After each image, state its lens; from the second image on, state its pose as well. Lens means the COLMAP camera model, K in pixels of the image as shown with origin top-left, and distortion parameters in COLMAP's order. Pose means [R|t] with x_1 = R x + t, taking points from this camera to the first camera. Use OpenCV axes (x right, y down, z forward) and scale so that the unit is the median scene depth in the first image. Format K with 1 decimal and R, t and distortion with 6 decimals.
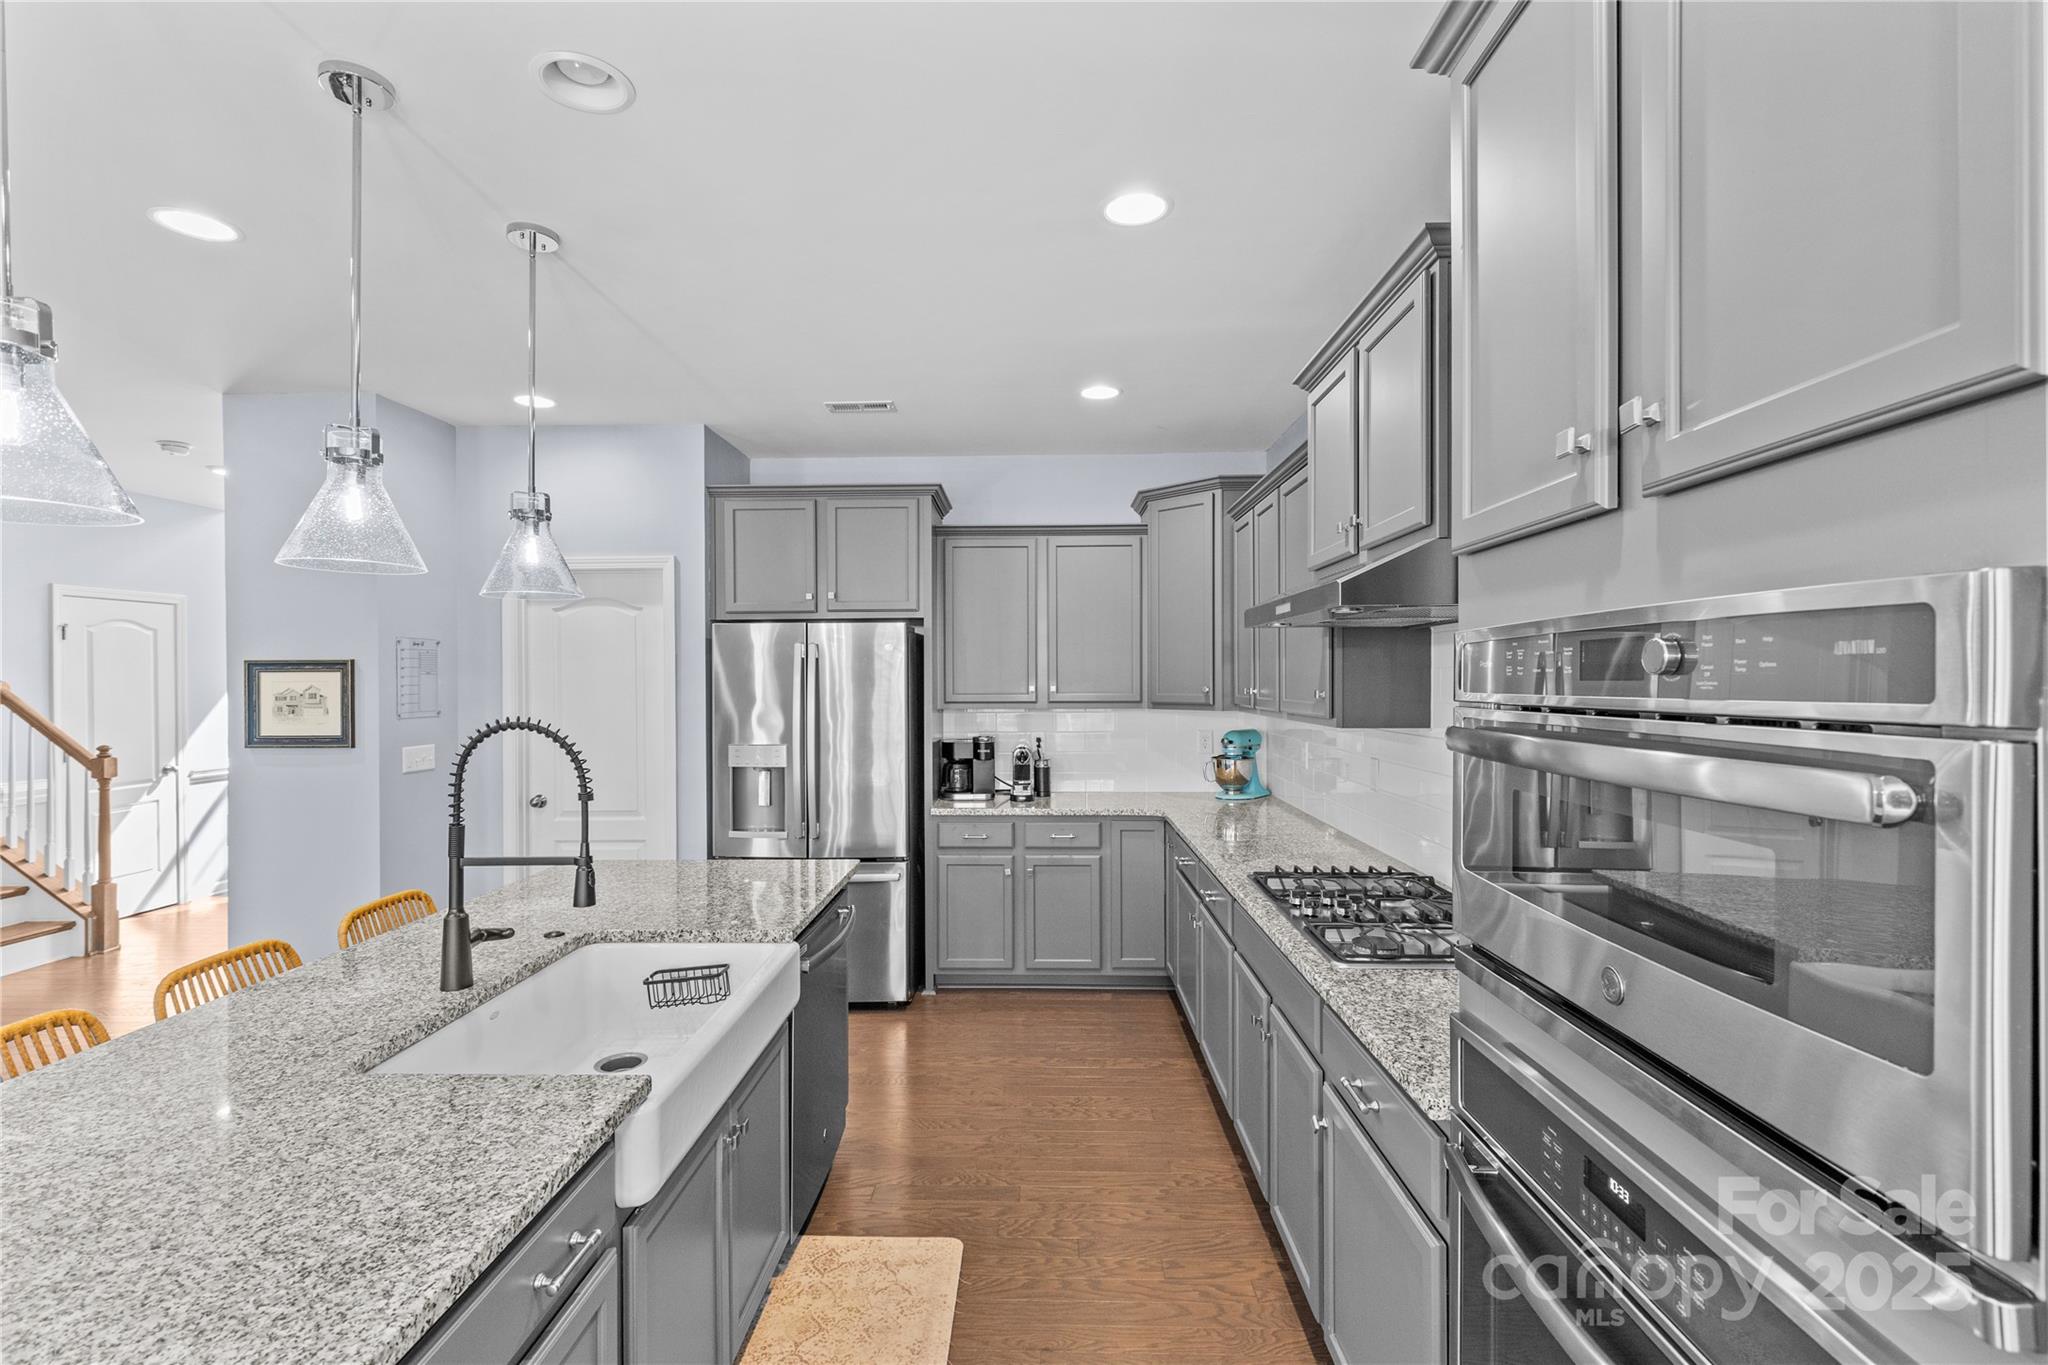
lens RADIAL K [[910.6, 0, 1024.9], [0, 910.6, 673.8], [0, 0, 1]] dist [0.005629, -0.002018]
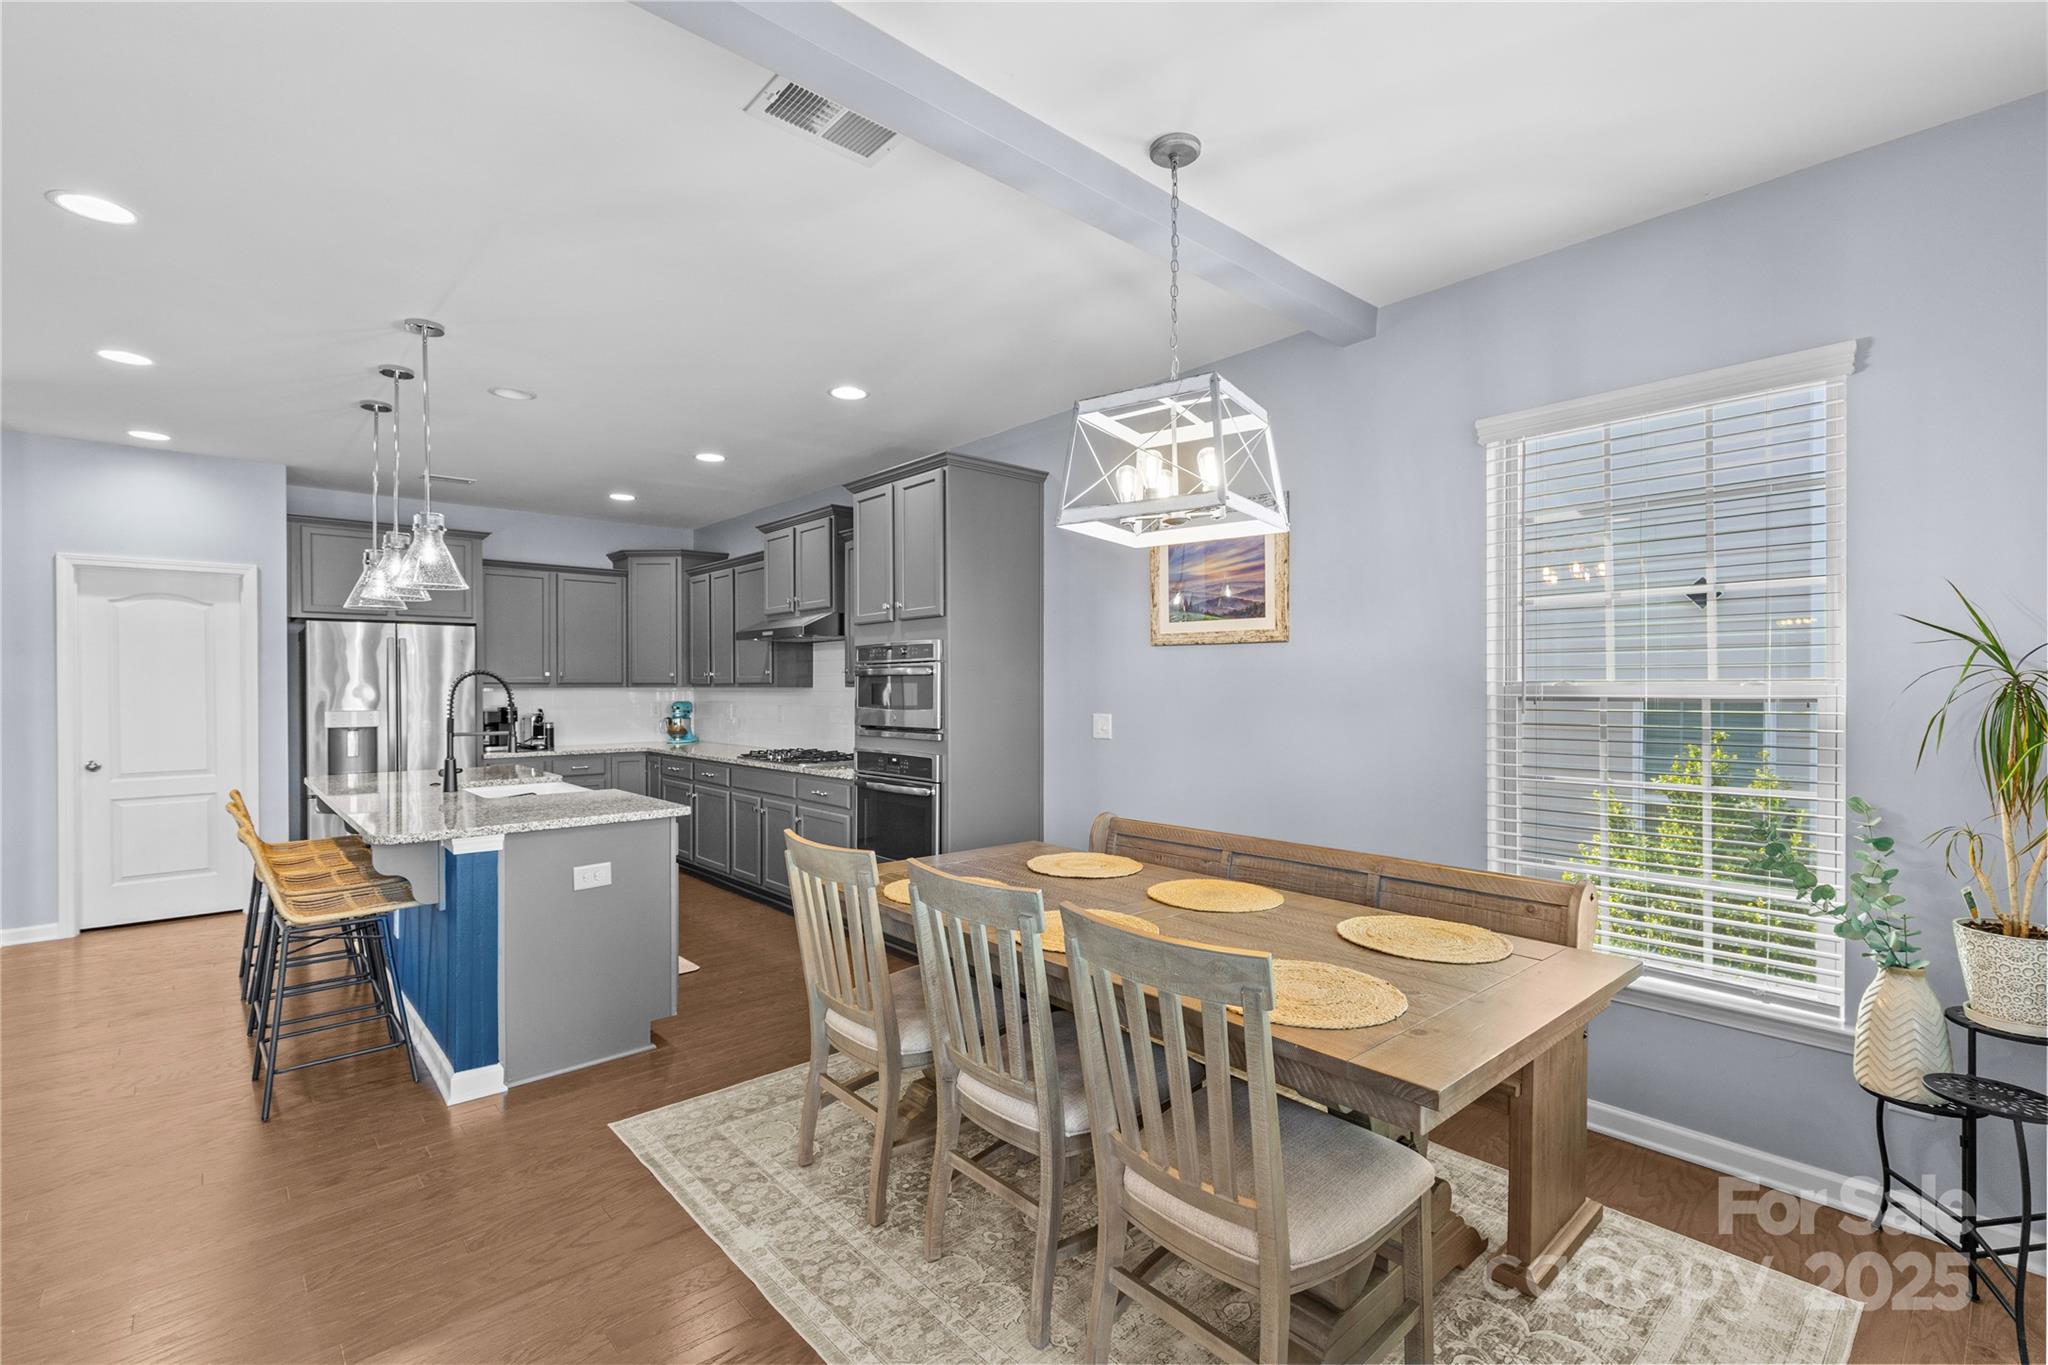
lens RADIAL K [[910.6, 0, 1017.4], [0, 910.6, 680.2], [0, 0, 1]] dist [0.005629, -0.002018]
pose [[0.729046, 0.006294, 0.684436, -0.472779], [-0.003614, 0.999979, -0.005347, 0.033170], [-0.684455, 0.001425, 0.729053, -0.644478]]
